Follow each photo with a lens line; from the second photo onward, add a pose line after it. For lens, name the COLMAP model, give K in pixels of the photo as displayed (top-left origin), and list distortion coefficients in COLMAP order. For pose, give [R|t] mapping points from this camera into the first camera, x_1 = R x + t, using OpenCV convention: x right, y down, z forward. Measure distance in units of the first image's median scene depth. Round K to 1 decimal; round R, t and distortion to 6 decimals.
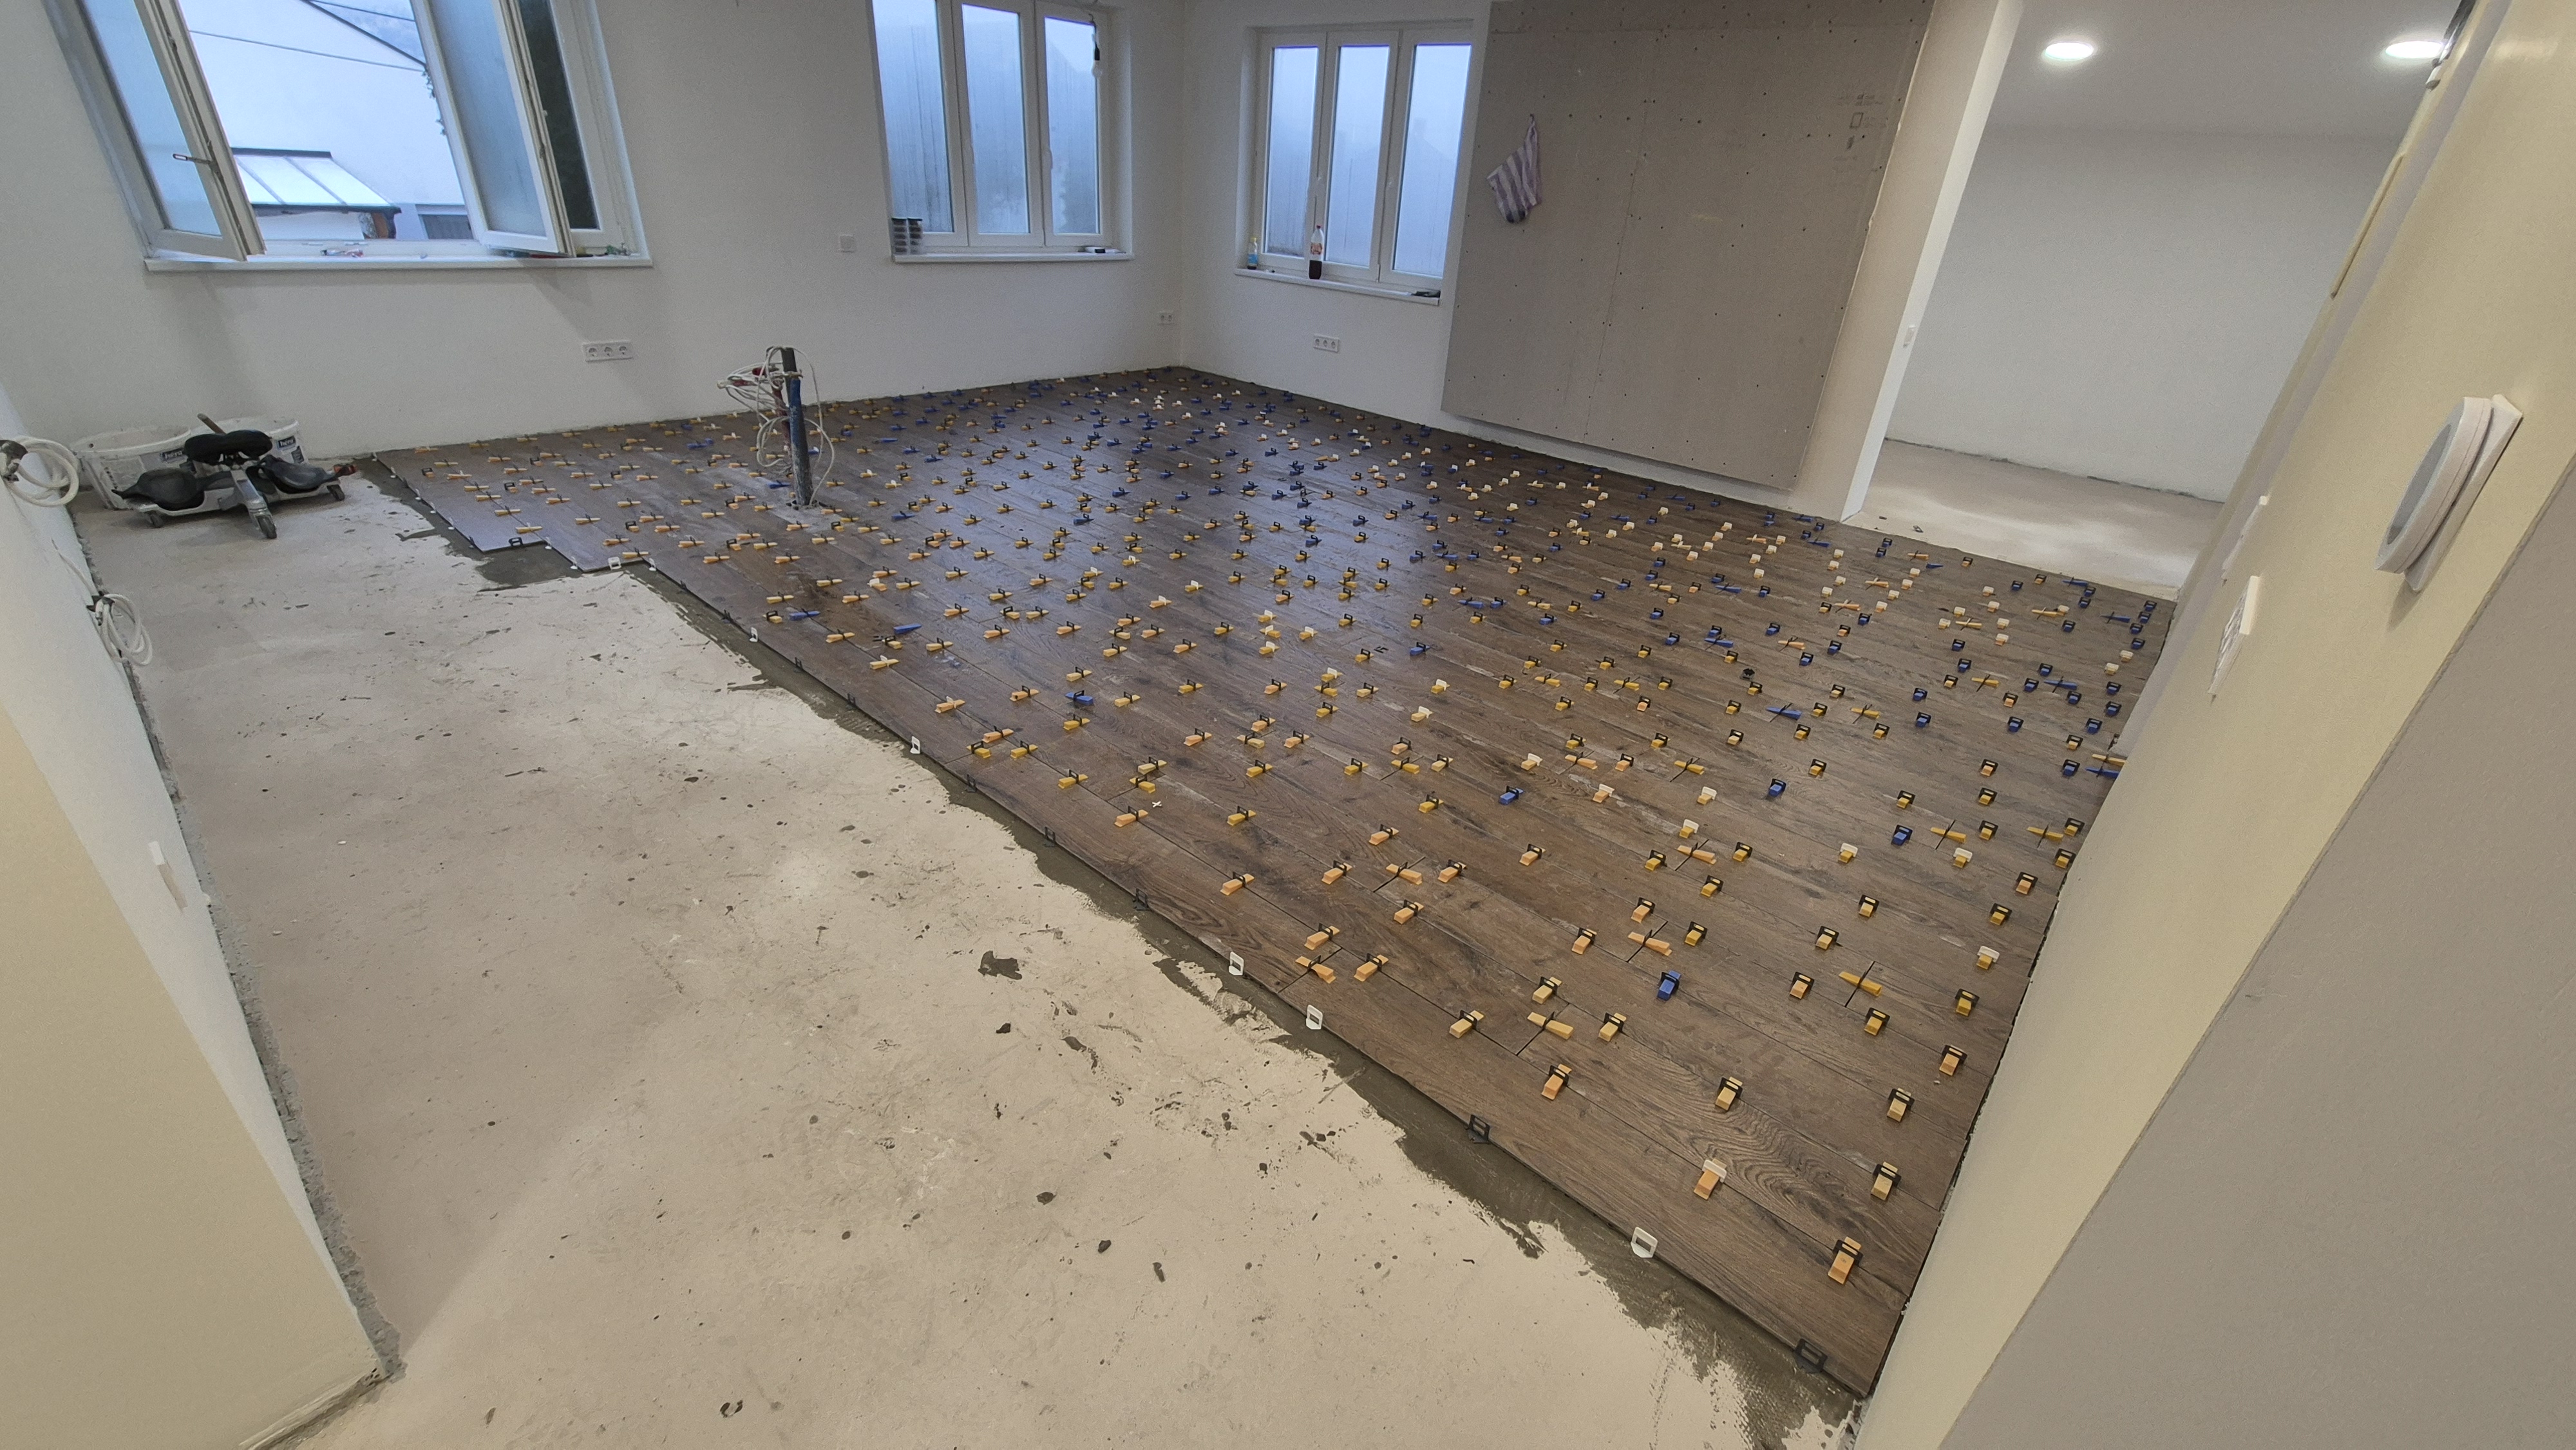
lens RADIAL K [[1056.9, 0, 1283.1], [0, 1056.9, 729.8], [0, 0, 1]] dist [0.001130, -0.000954]
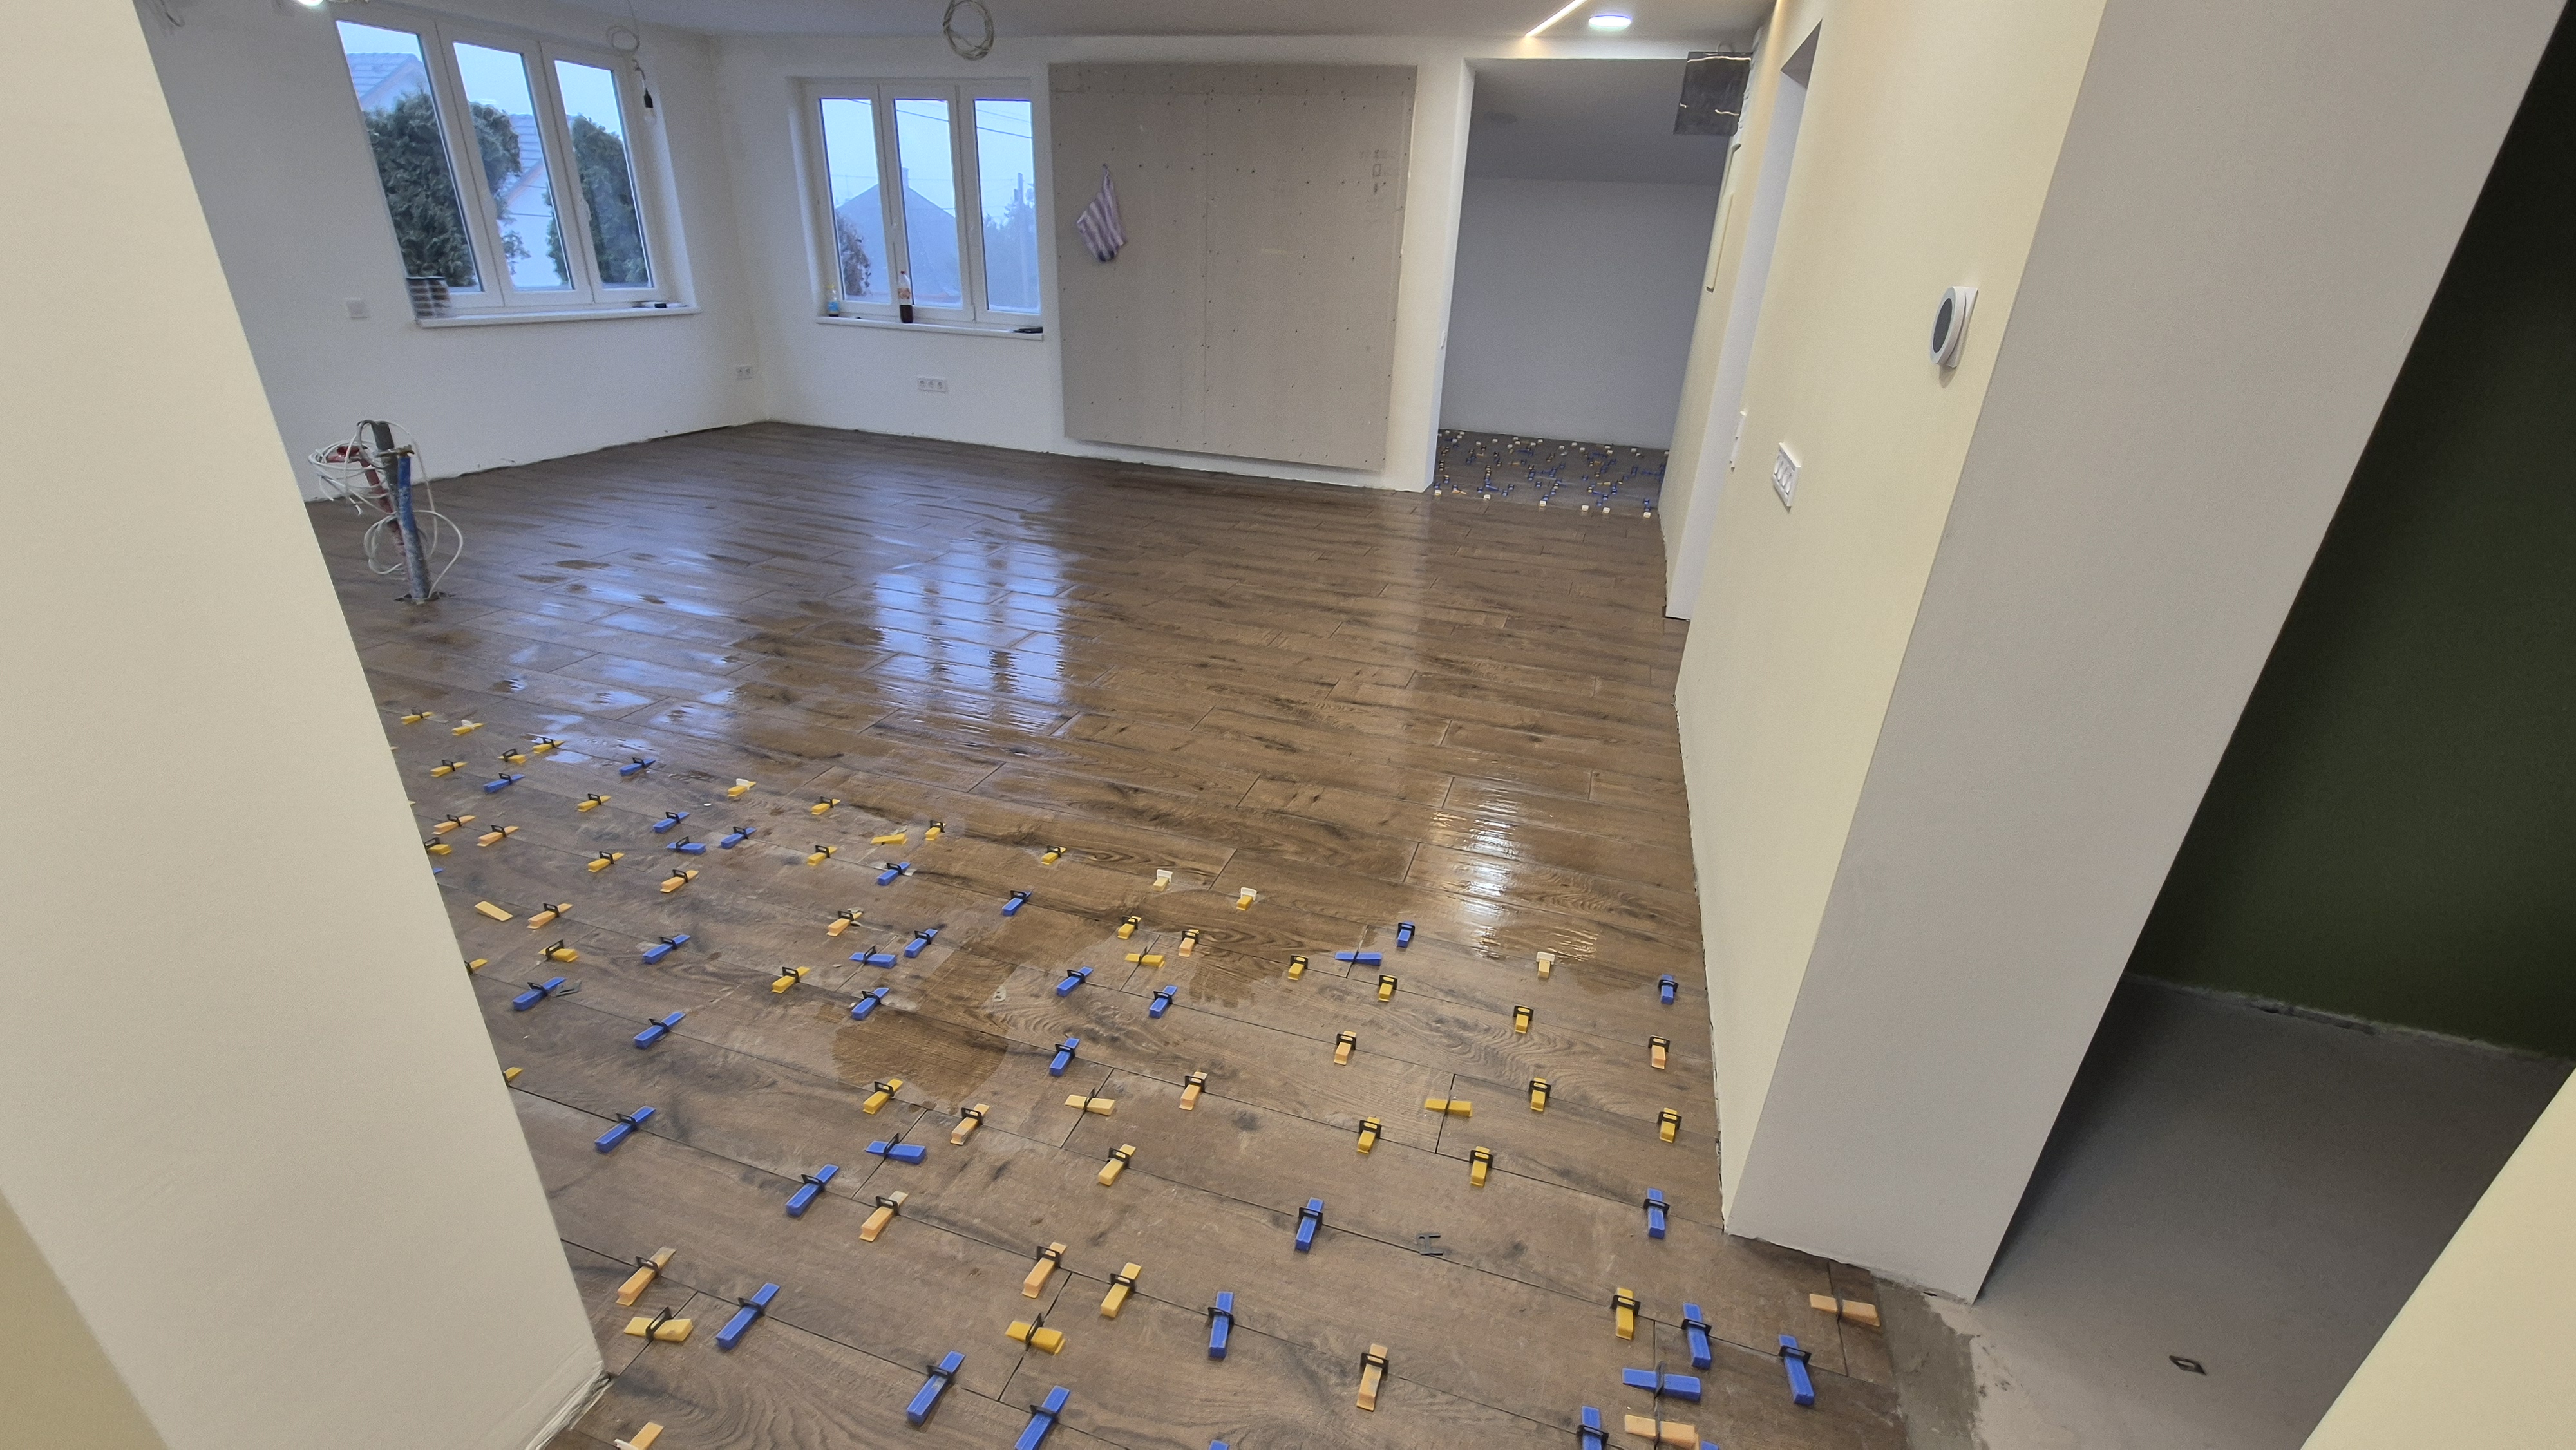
lens RADIAL K [[1056.9, 0, 1289.8], [0, 1056.9, 722.8], [0, 0, 1]] dist [0.001130, -0.000954]
pose [[0.906595, -0.193494, 0.375028, -0.103573], [0.208520, 0.978018, 0.000524, 0.026167], [-0.366885, 0.077726, 0.927013, -0.046759]]
